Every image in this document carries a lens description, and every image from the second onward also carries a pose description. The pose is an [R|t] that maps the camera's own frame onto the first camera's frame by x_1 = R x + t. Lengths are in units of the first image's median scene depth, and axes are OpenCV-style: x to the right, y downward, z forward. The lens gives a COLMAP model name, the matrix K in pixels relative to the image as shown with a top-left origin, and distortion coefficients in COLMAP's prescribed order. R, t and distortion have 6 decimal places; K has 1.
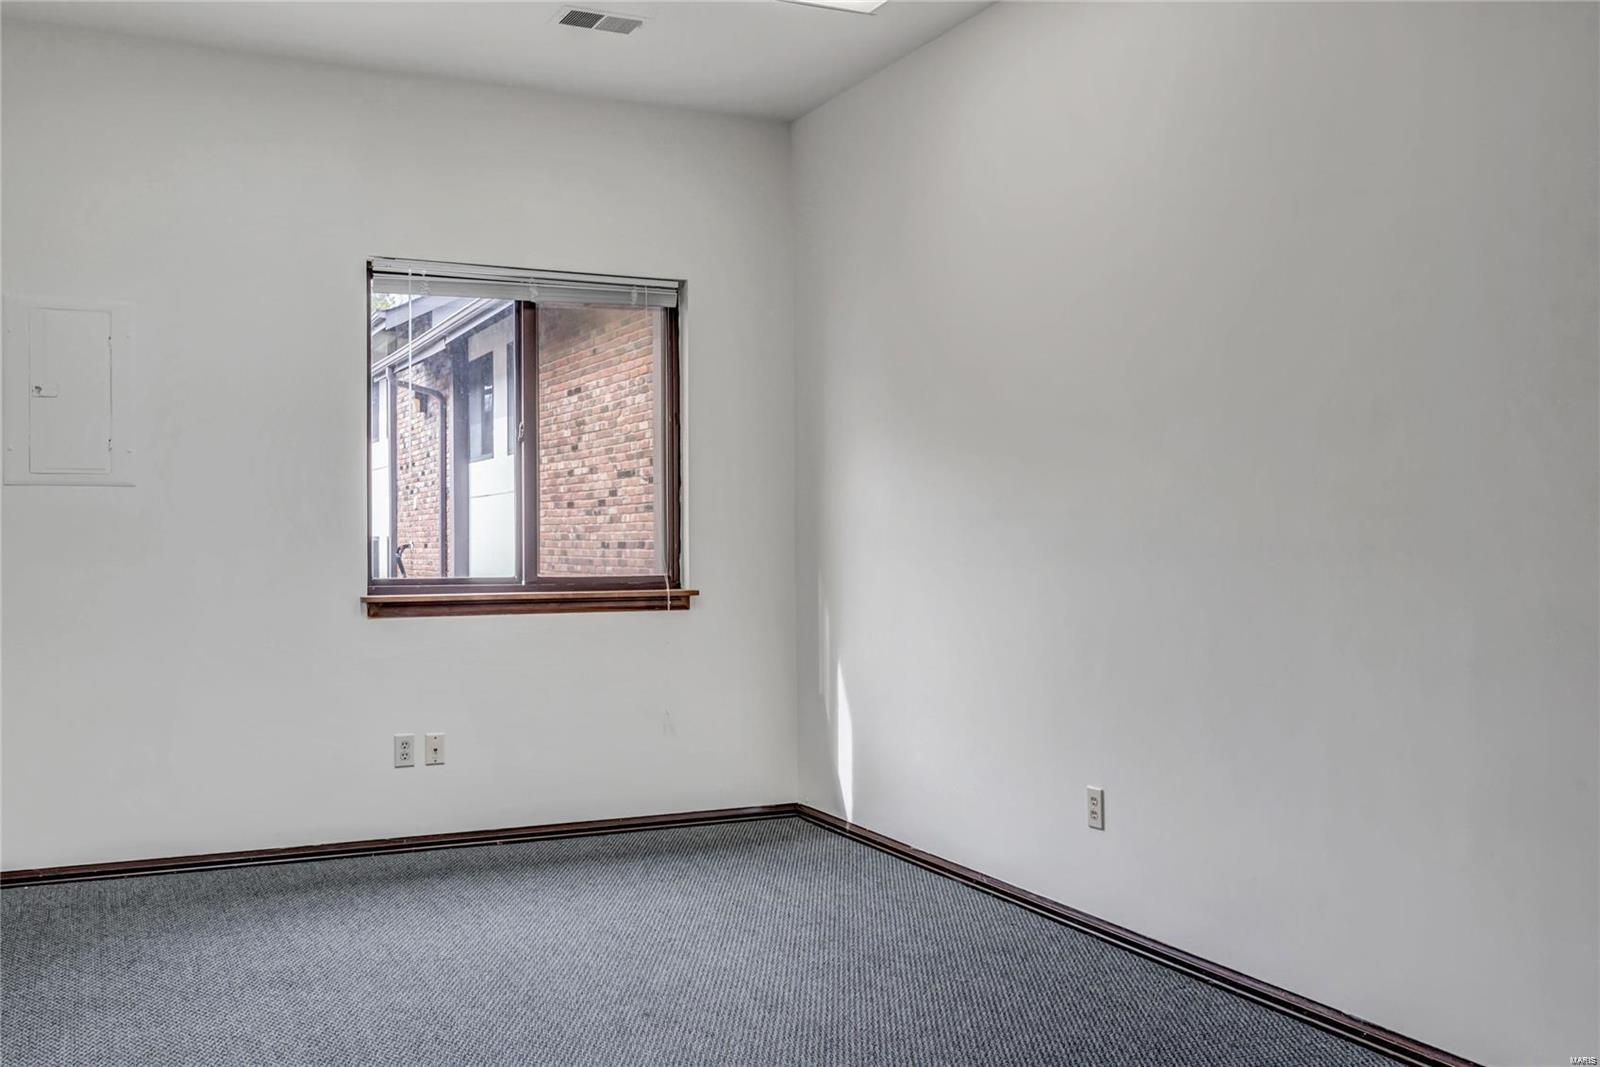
lens RADIAL K [[1480.3, 0, 800.3], [0, 1480.3, 529.7], [0, 0, 1]] dist [0.018100, -0.005555]
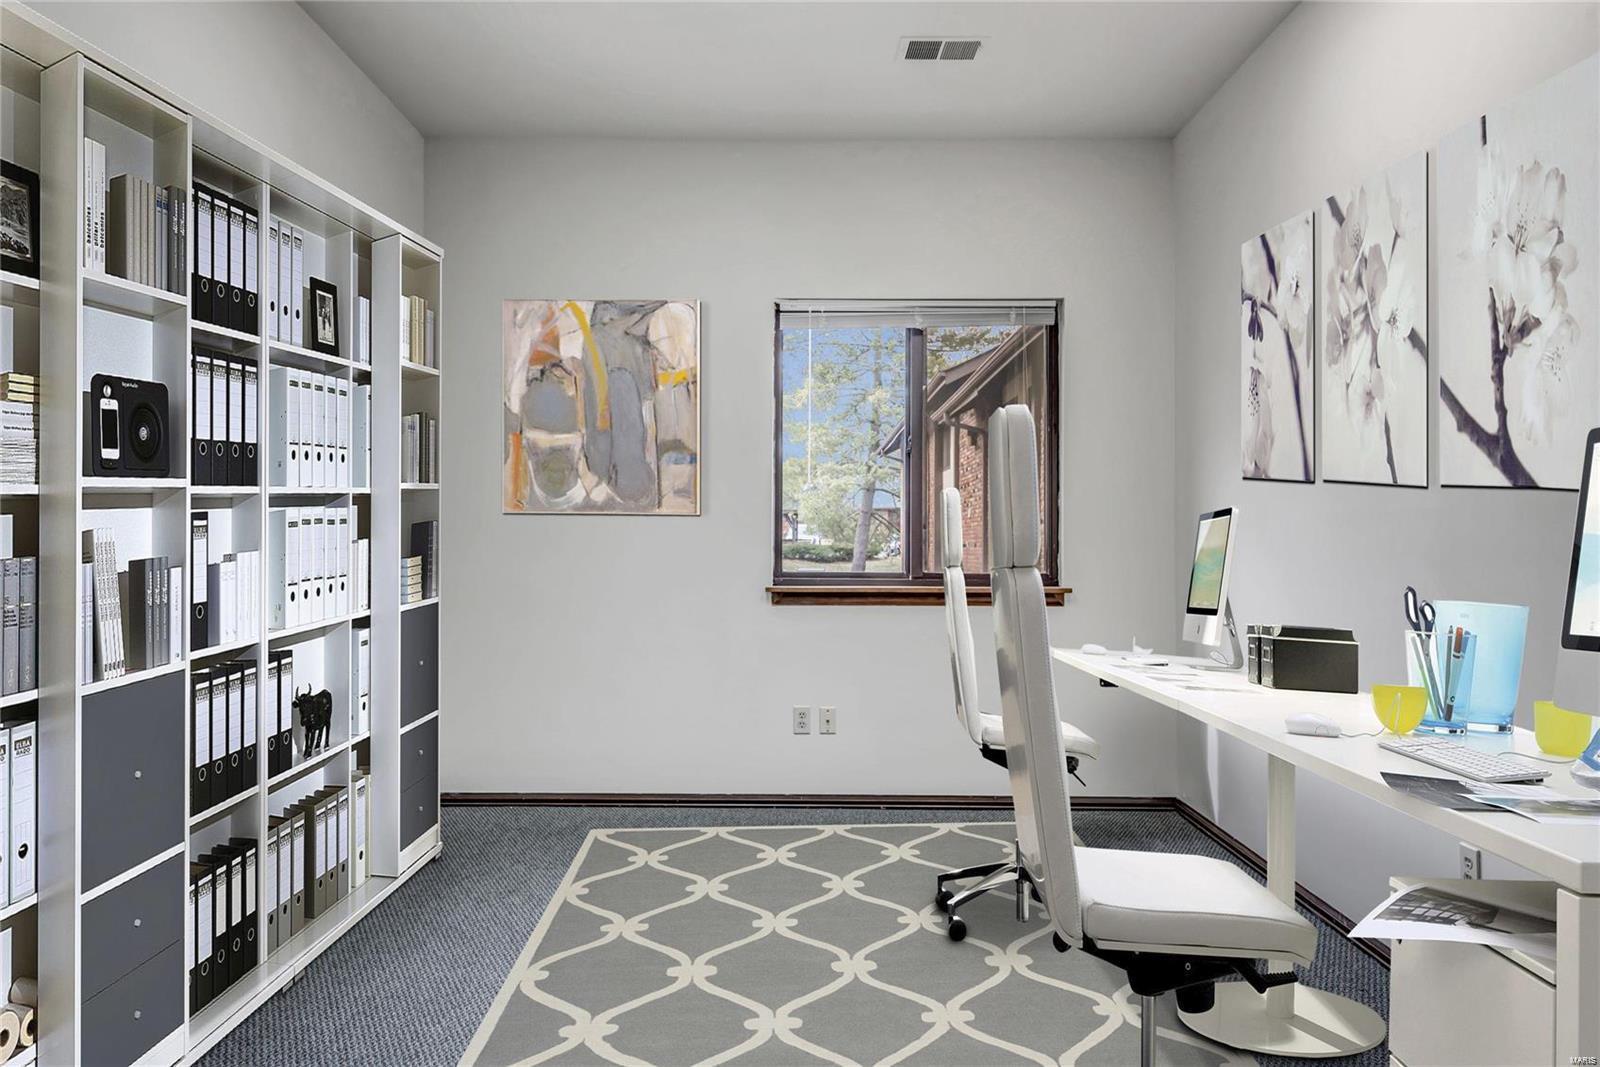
lens RADIAL K [[1082.1, 0, 793.6], [0, 1082.1, 531.3], [0, 0, 1]] dist [0.011550, -0.001340]
pose [[0.903072, 0.003123, -0.429479, 0.087879], [-0.004282, 0.999989, -0.001732, 0.002211], [0.429469, 0.003403, 0.903075, 0.219324]]
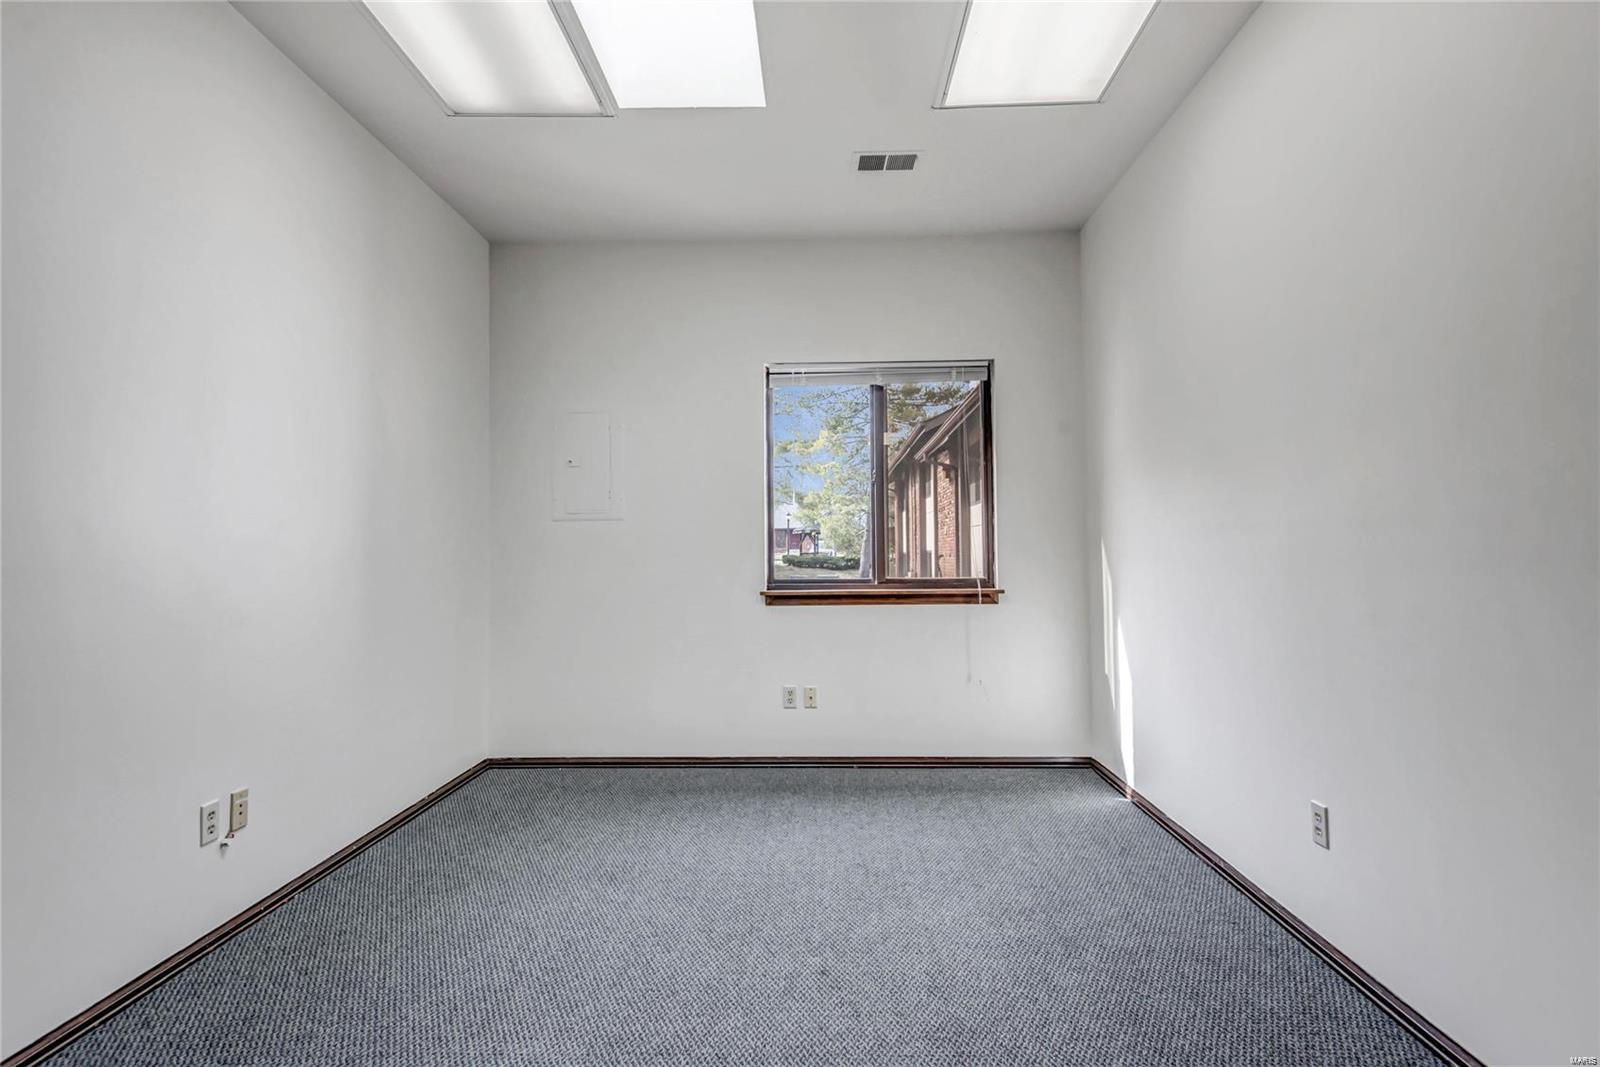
lens RADIAL K [[829.5, 0, 796.9], [0, 829.5, 531.0], [0, 0, 1]] dist [0.020292, -0.005153]
pose [[0.893294, -0.016864, -0.449156, 0.104899], [0.008568, 0.999753, -0.020497, 0.002046], [0.449390, 0.014462, 0.893218, 0.257523]]
